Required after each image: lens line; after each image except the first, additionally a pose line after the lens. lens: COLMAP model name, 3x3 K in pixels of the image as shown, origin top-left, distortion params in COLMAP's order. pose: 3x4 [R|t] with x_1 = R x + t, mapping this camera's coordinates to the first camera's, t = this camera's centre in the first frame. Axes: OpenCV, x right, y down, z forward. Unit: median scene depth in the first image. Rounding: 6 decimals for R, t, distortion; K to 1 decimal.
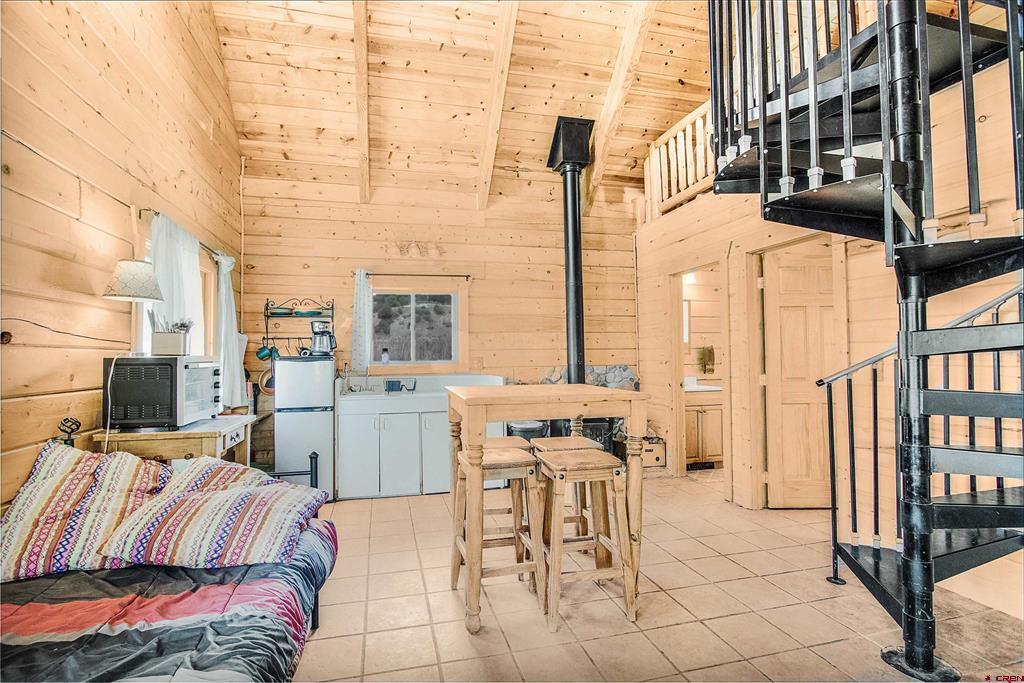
lens RADIAL K [[492.2, 0, 497.4], [0, 492.2, 342.9], [0, 0, 1]] dist [0.000733, 0.000483]
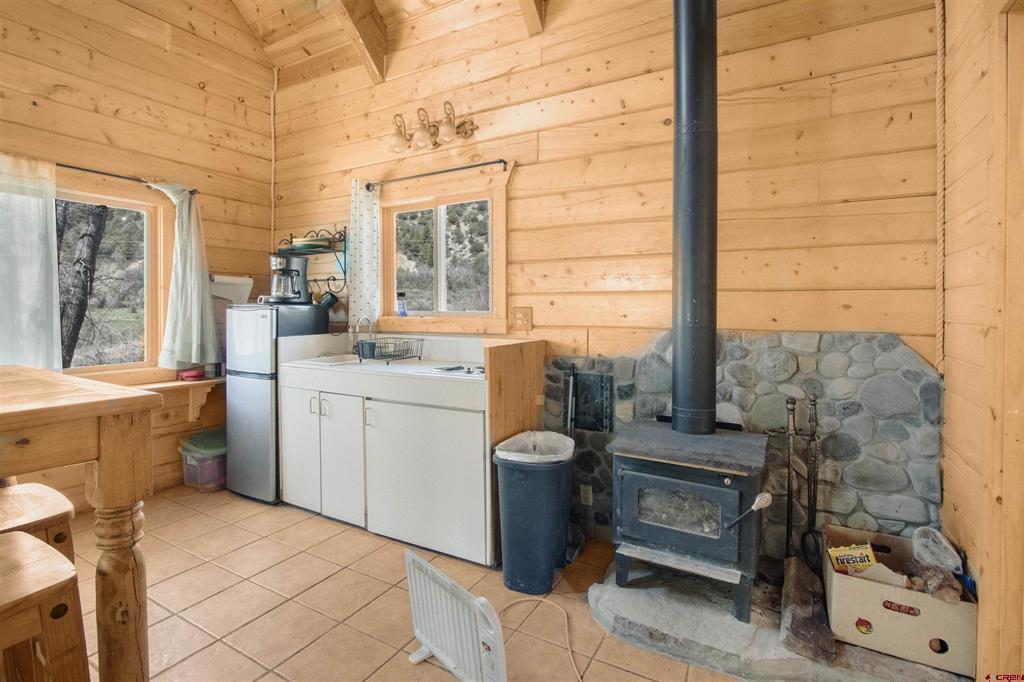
lens RADIAL K [[493.4, 0, 509.1], [0, 493.4, 311.0], [0, 0, 1]] dist [-0.015190, 0.000311]
pose [[0.716697, 0.014774, -0.697228, 0.371043], [0.011712, 0.999380, 0.033216, 0.016349], [0.697286, -0.031971, 0.716079, 0.659344]]
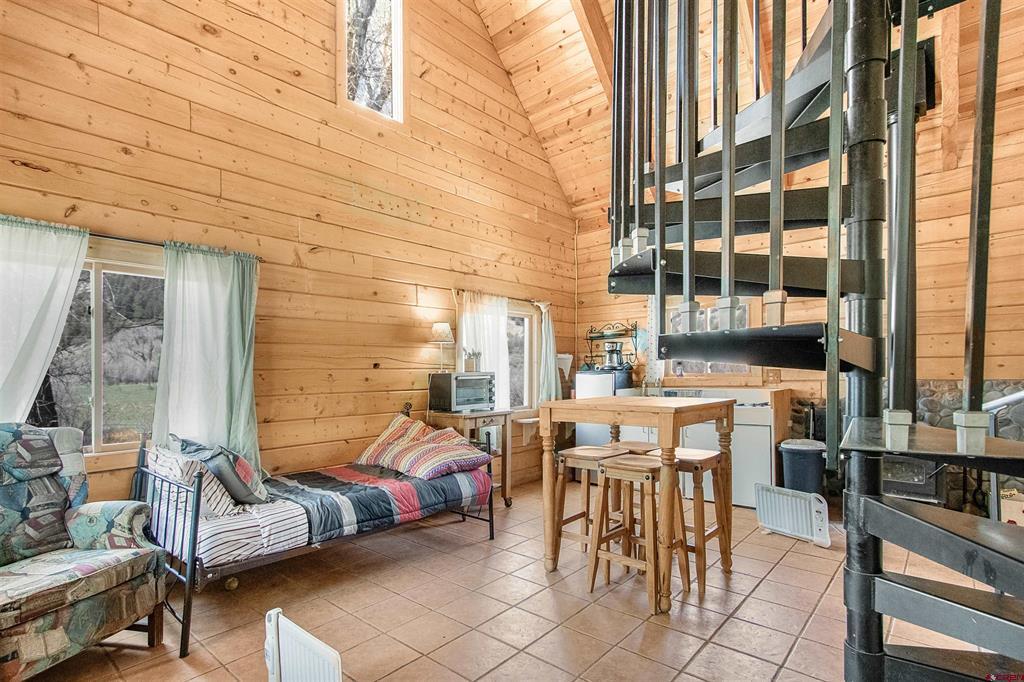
lens RADIAL K [[501.0, 0, 511.9], [0, 501.0, 379.1], [0, 0, 1]] dist [0.004765, 0.000954]
pose [[0.563993, 0.010337, -0.825715, 0.509321], [0.034651, 0.998745, 0.036171, -0.004231], [0.825052, -0.049012, 0.562927, 0.071373]]
